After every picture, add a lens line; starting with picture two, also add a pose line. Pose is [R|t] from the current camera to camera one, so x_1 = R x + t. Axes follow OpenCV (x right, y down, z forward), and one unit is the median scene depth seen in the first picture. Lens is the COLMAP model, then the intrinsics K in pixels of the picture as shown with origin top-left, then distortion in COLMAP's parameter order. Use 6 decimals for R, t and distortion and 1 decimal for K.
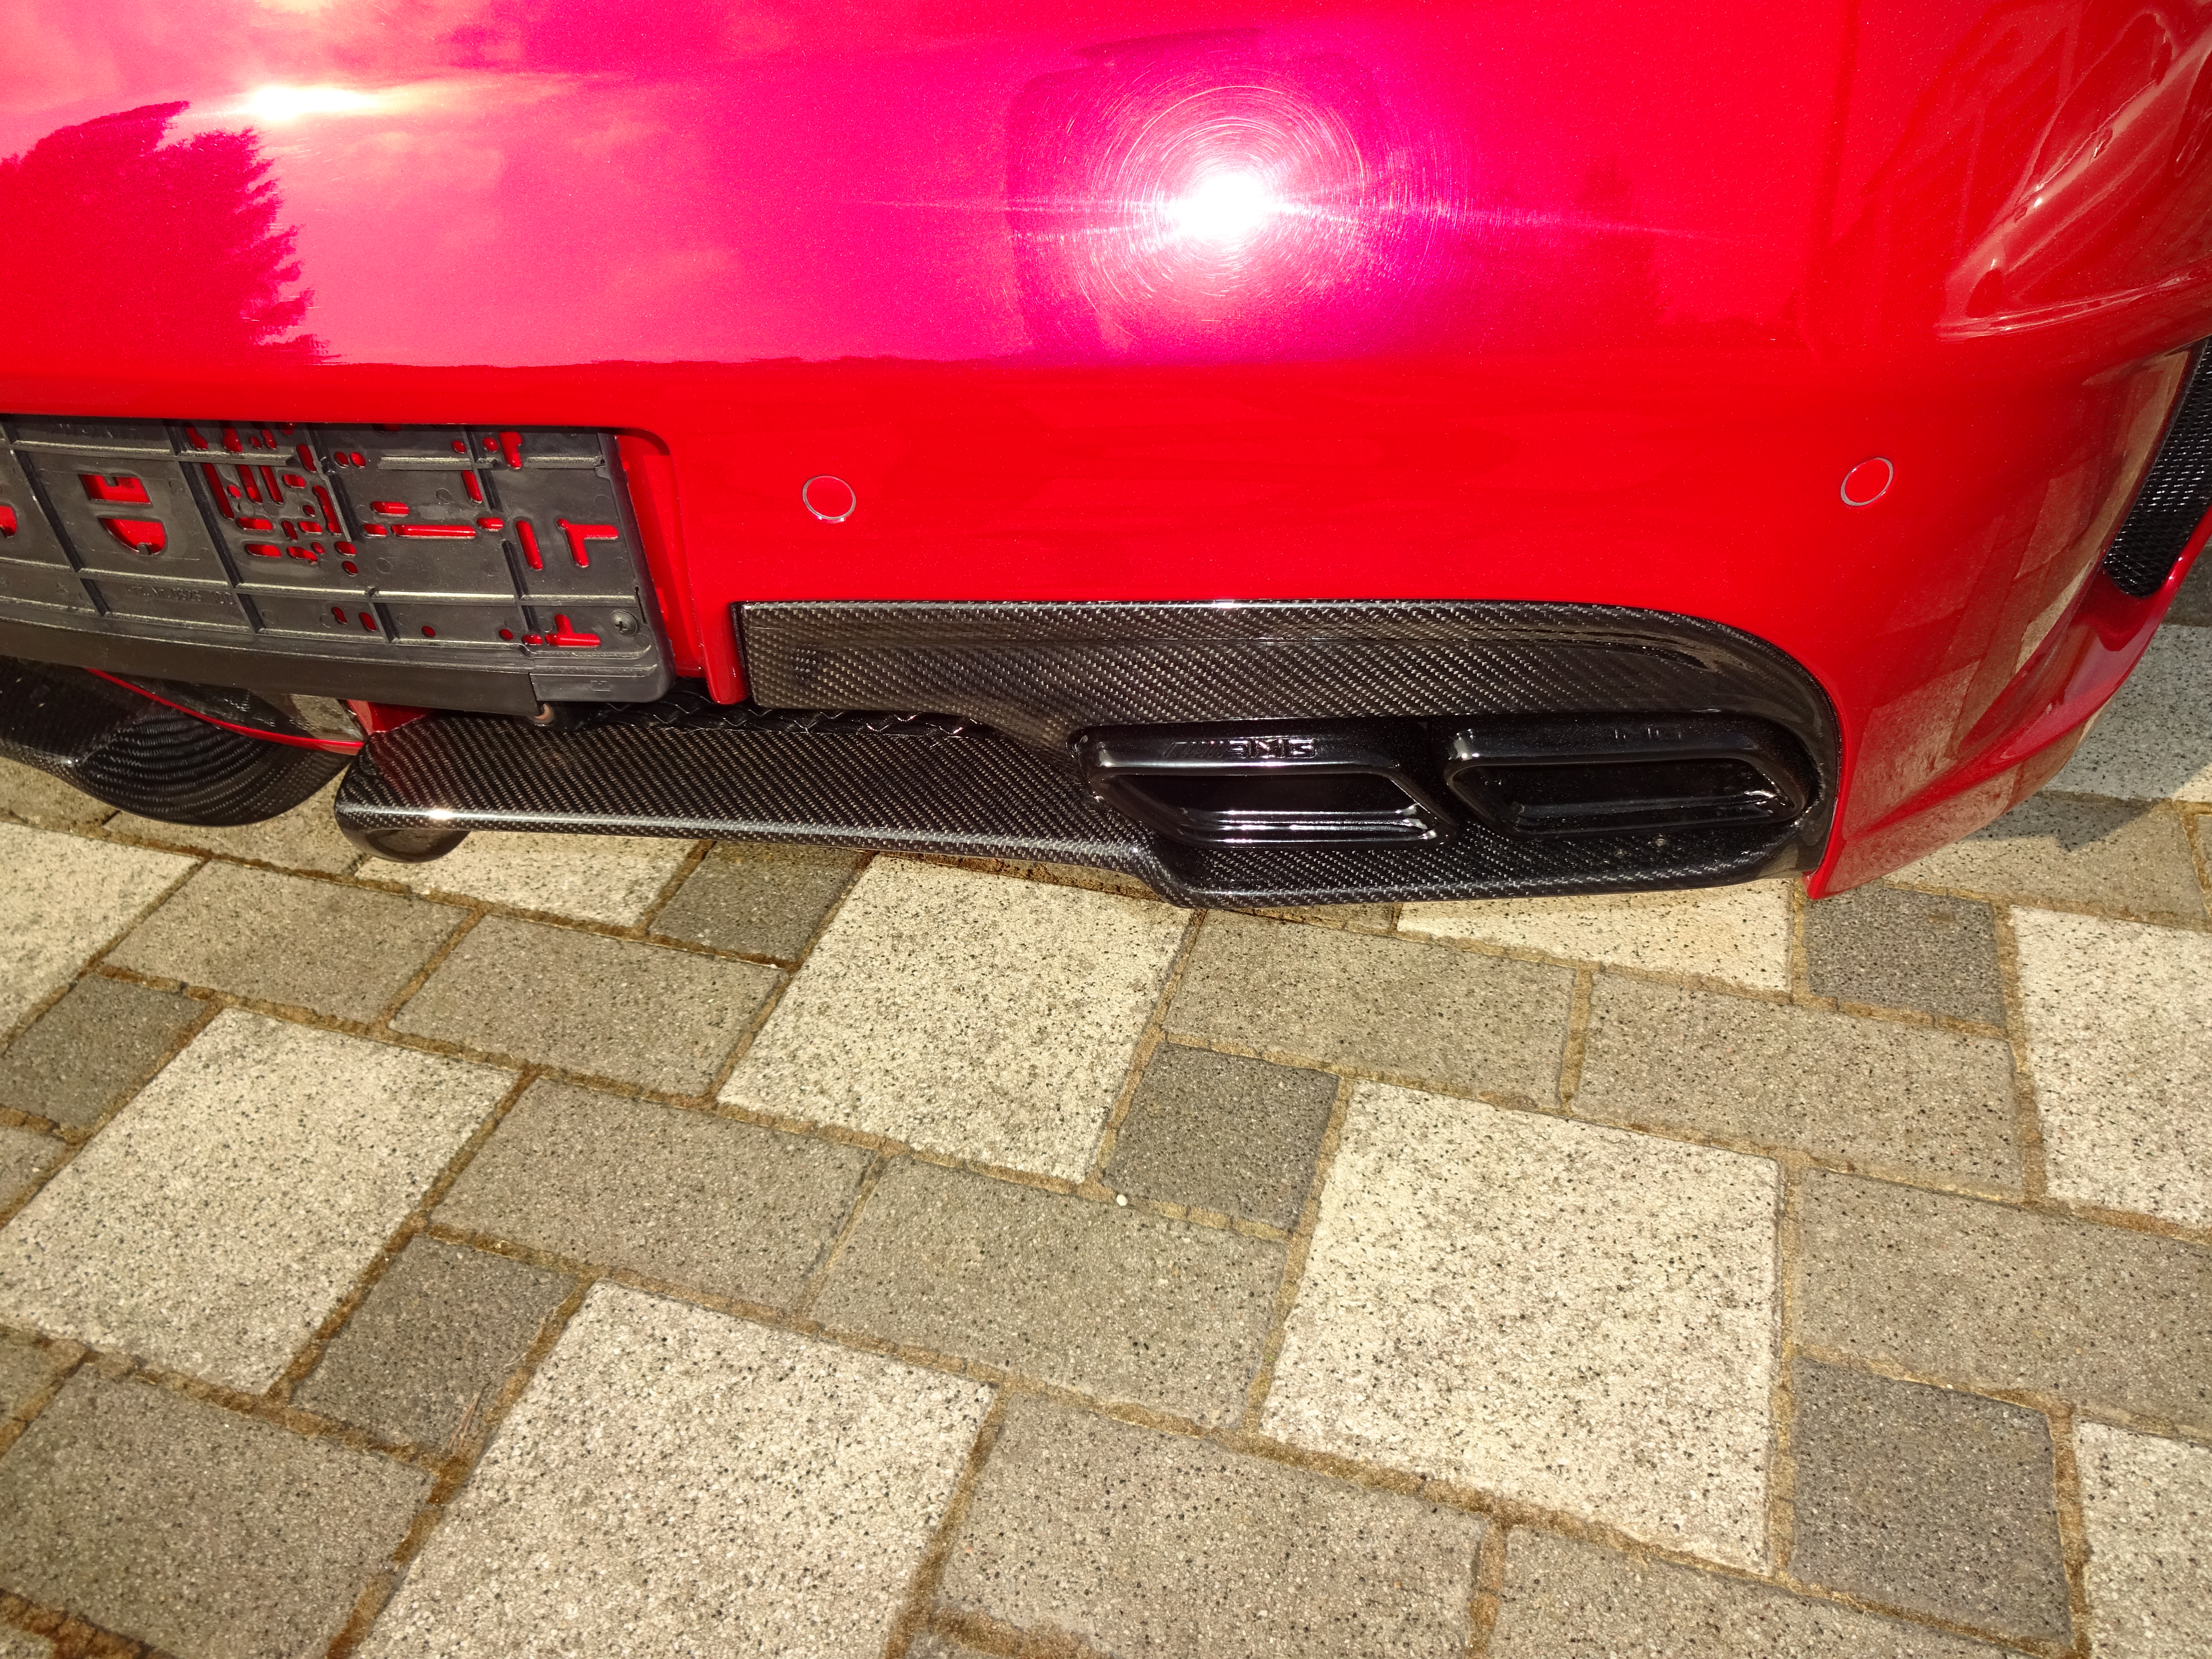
lens RADIAL K [[1610.7, 0, 1122.7], [0, 1610.7, 826.4], [0, 0, 1]] dist [-0.010934, -0.007039]
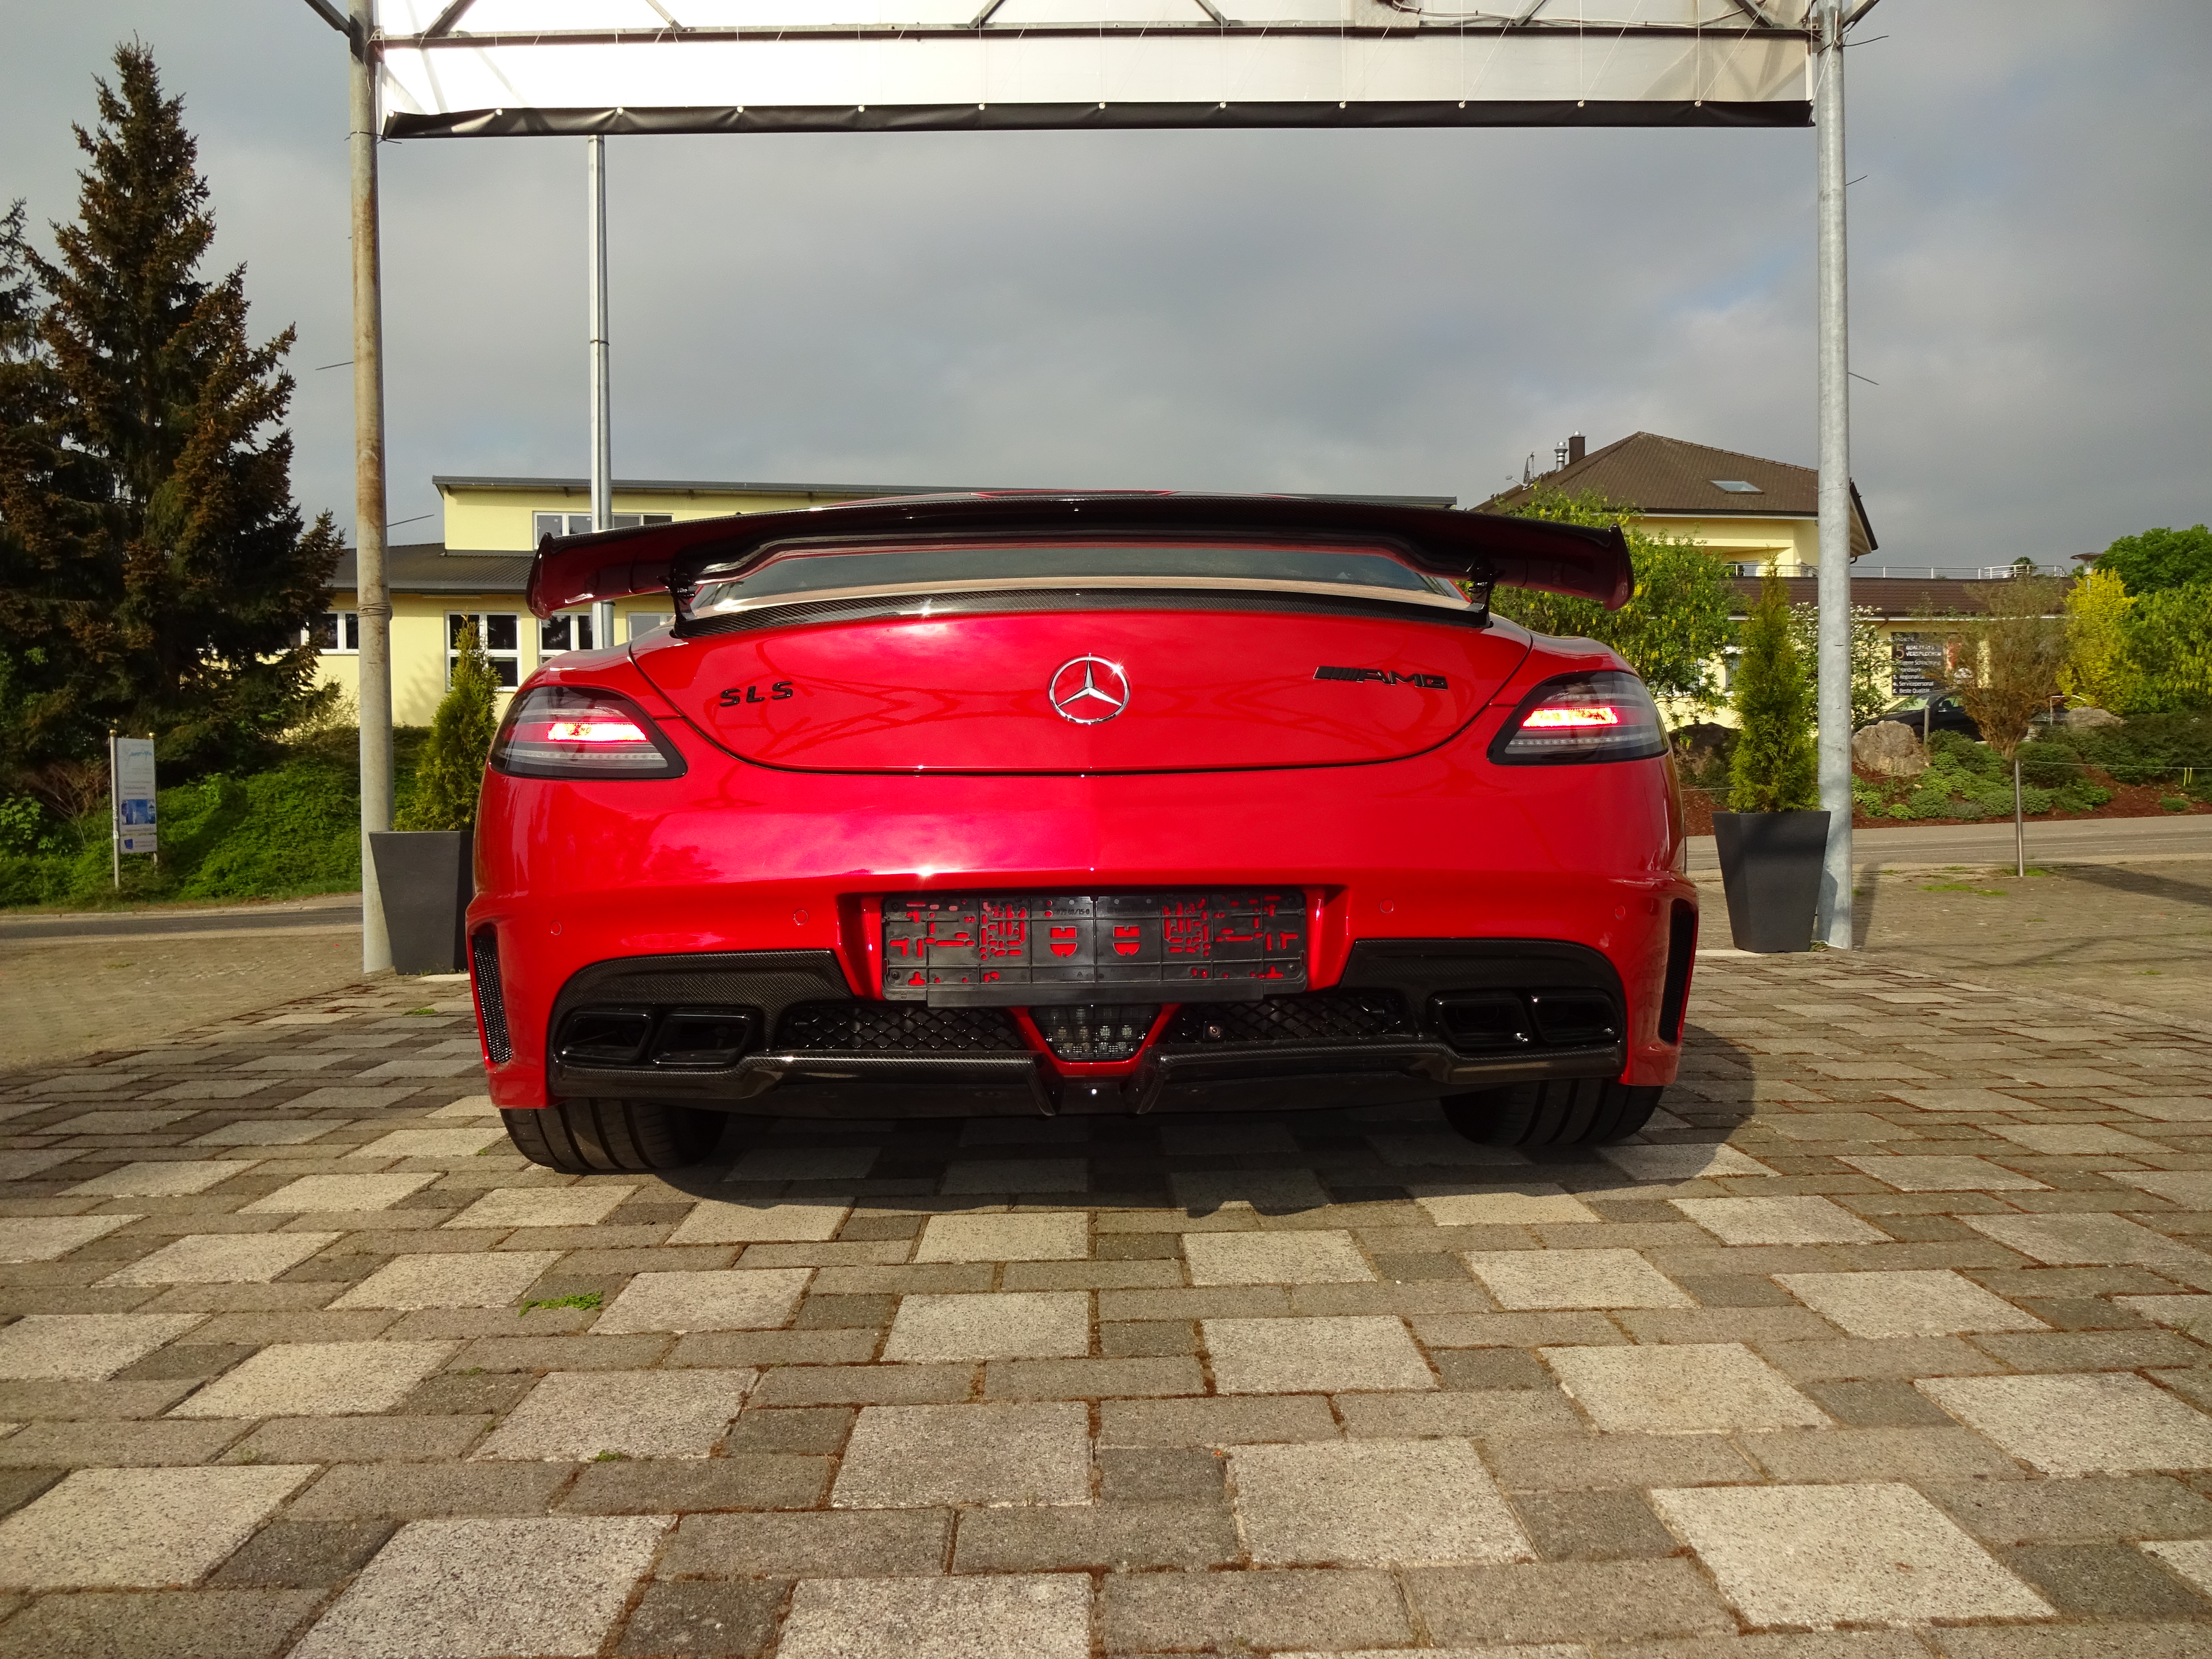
lens RADIAL K [[1610.7, 0, 1122.7], [0, 1610.7, 826.4], [0, 0, 1]] dist [-0.010934, -0.007039]
pose [[0.940645, 0.047785, 0.336012, -1.148904], [0.175665, 0.778559, -0.602485, 1.019865], [-0.290395, 0.625750, 0.723953, -0.930268]]
